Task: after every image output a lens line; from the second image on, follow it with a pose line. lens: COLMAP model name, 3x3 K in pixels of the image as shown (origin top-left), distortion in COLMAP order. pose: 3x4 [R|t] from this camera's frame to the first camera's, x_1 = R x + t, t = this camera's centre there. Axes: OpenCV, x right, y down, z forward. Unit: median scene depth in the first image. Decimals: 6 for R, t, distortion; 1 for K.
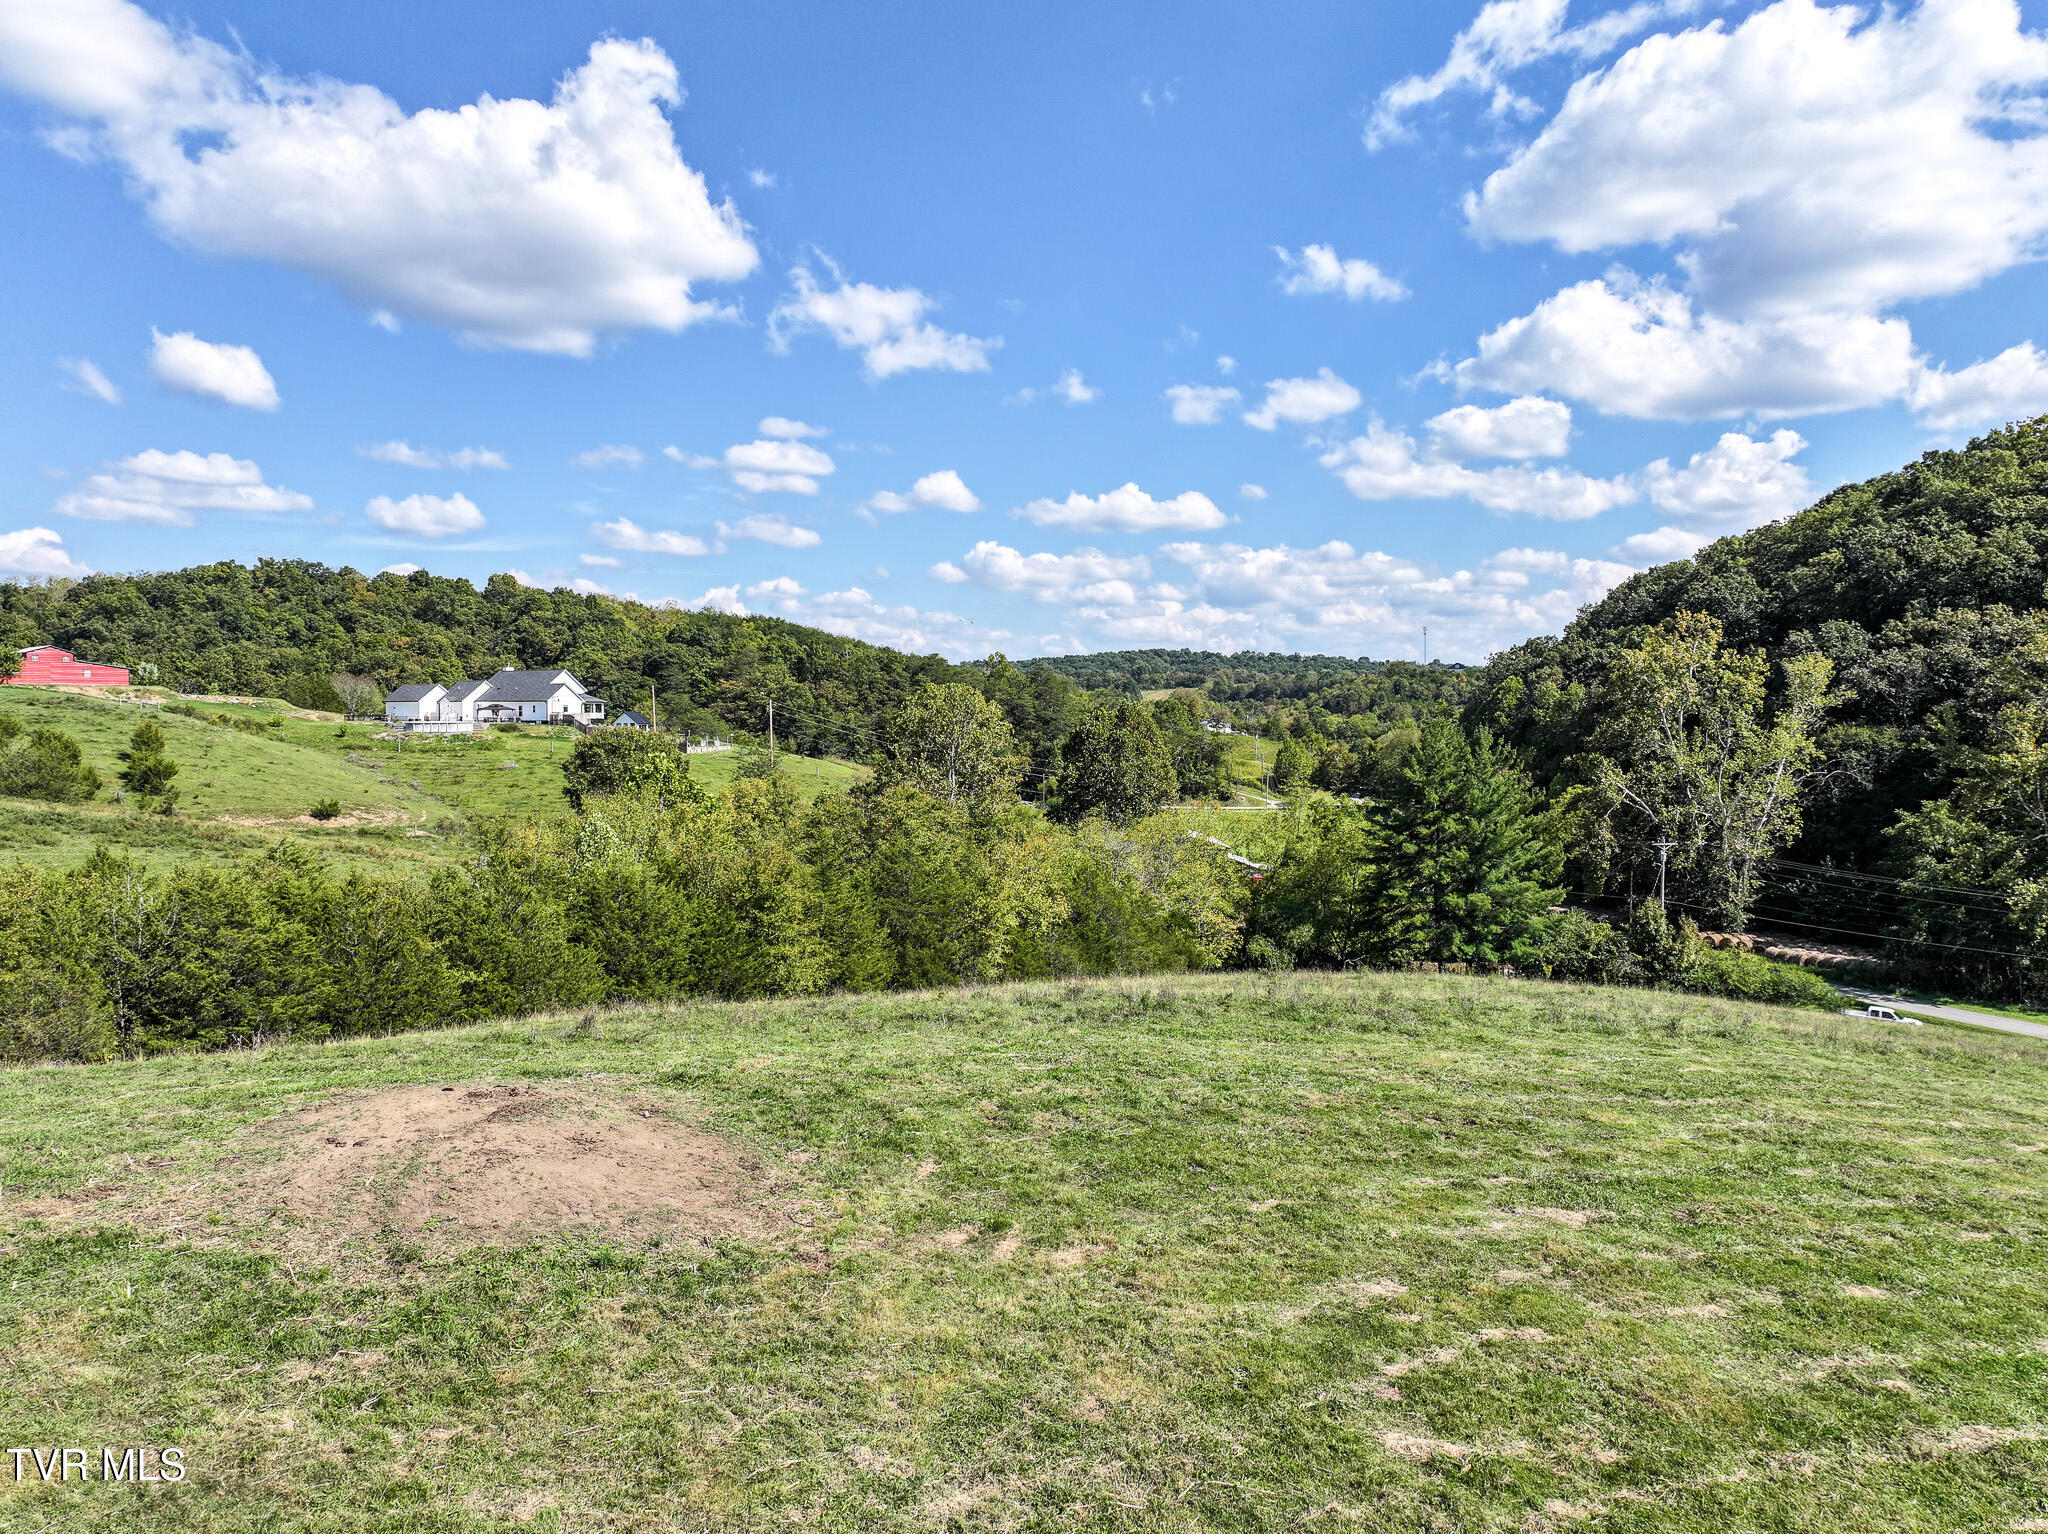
lens RADIAL K [[1433.2, 0, 1024.3], [0, 1433.2, 761.5], [0, 0, 1]] dist [-0.000999, 0.009611]
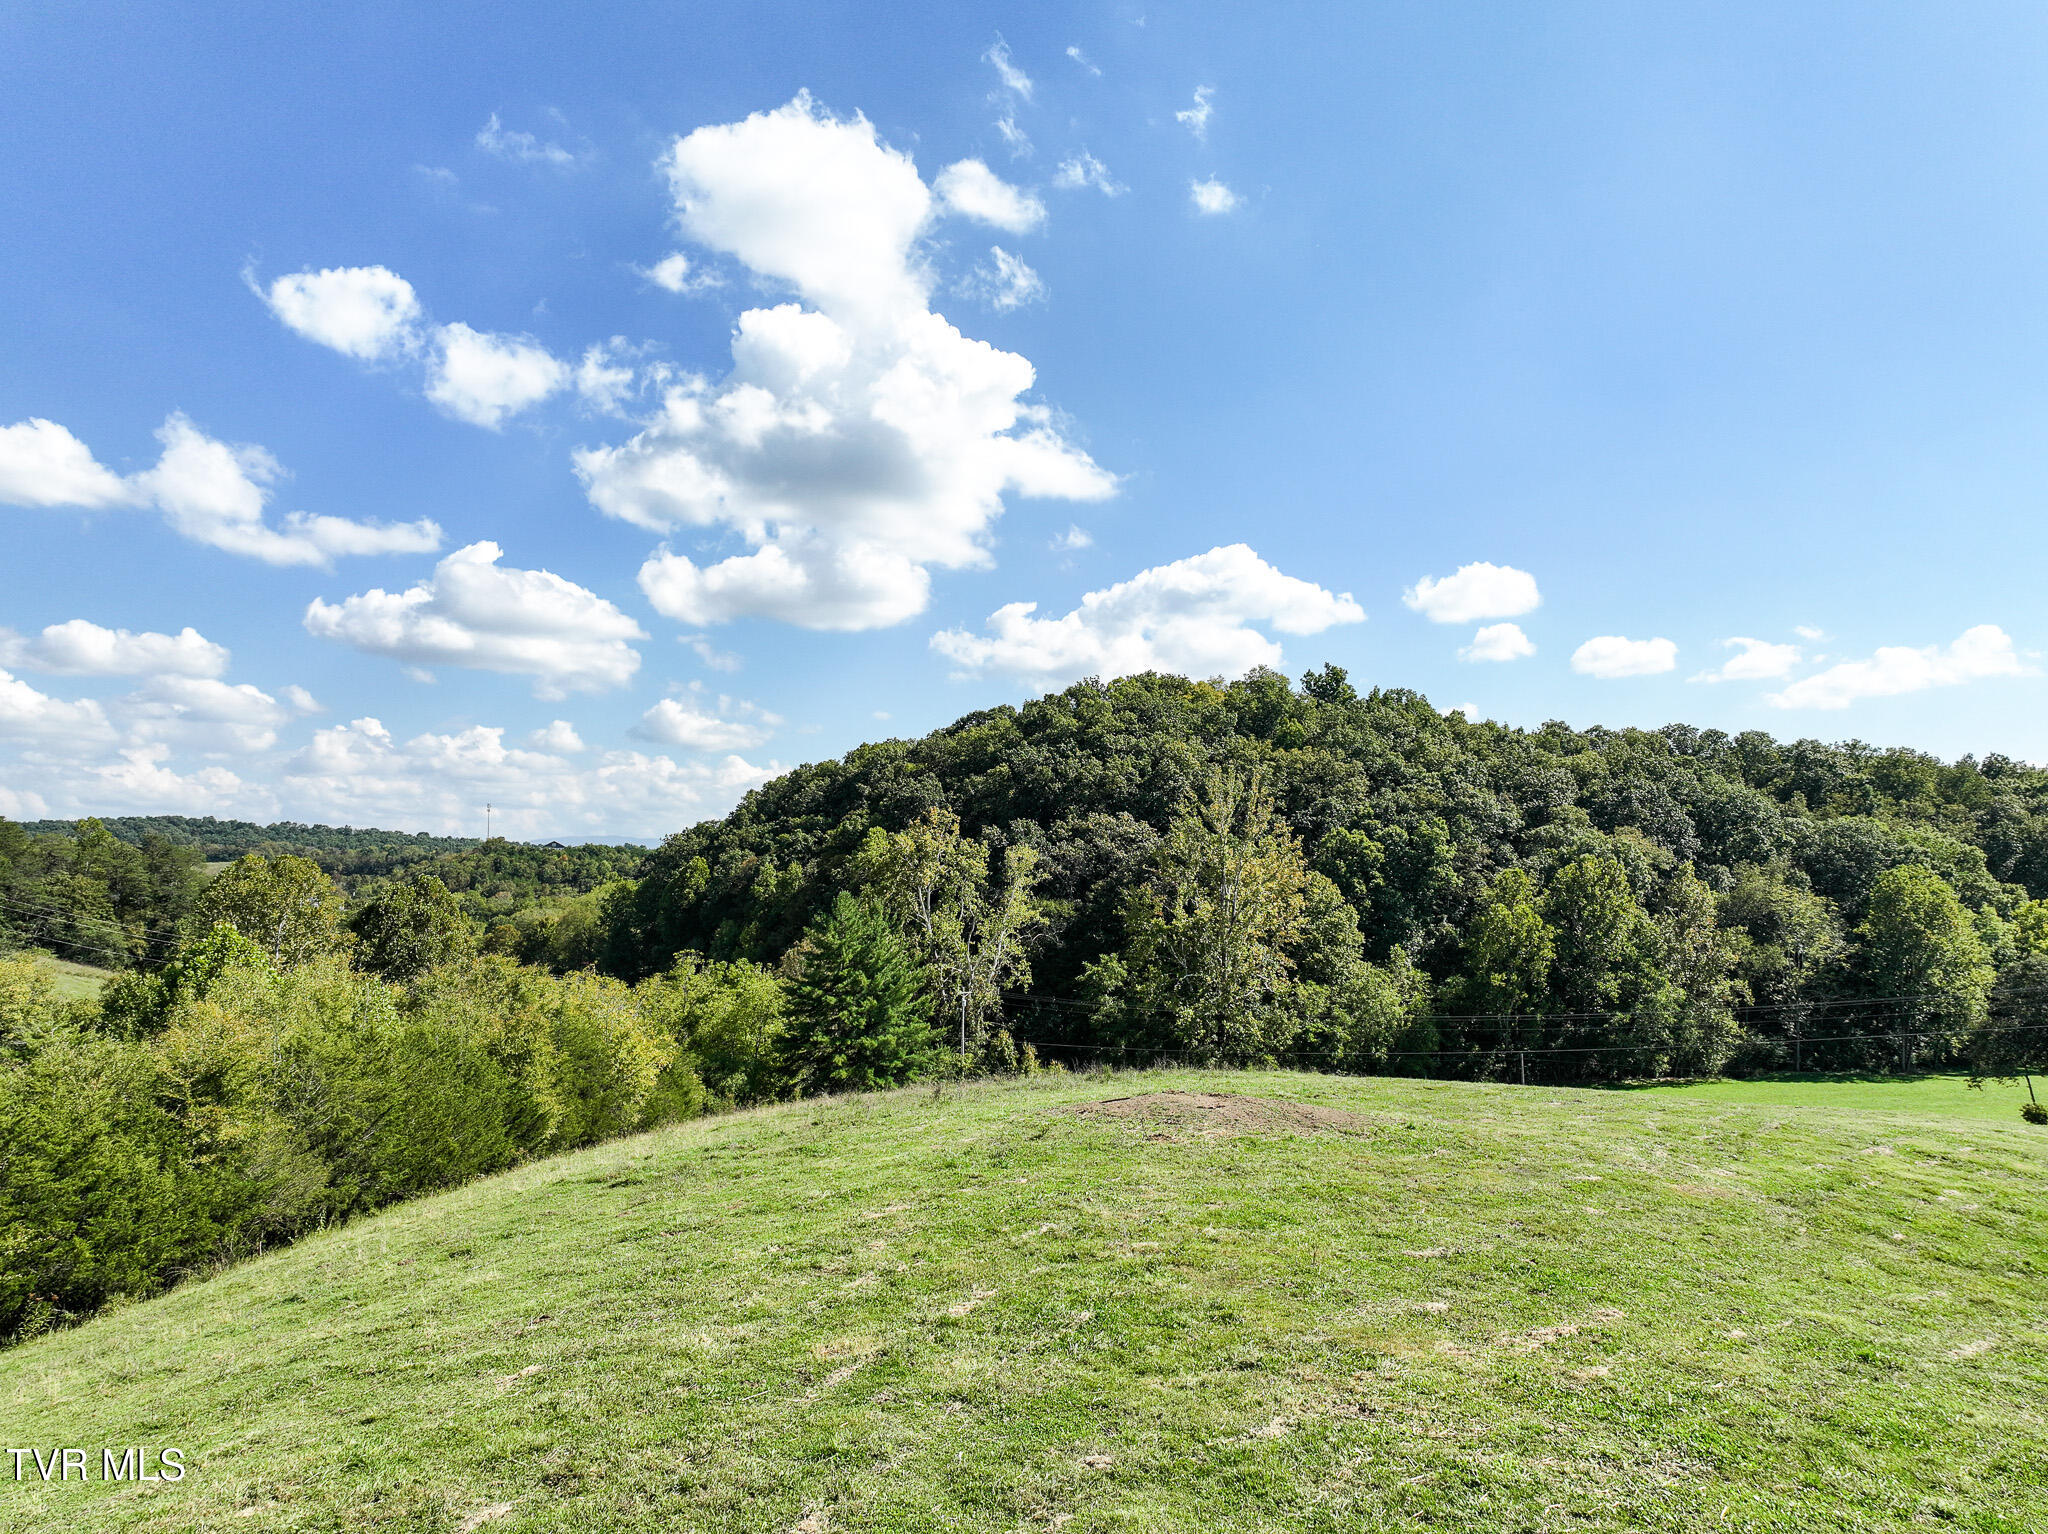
lens RADIAL K [[1433.2, 0, 1043.8], [0, 1433.2, 767.8], [0, 0, 1]] dist [-0.000999, 0.009611]
pose [[0.793128, 0.055874, 0.606486, -0.195069], [0.017420, 0.993295, -0.114289, 0.004619], [-0.608805, 0.101211, 0.786837, -0.042109]]
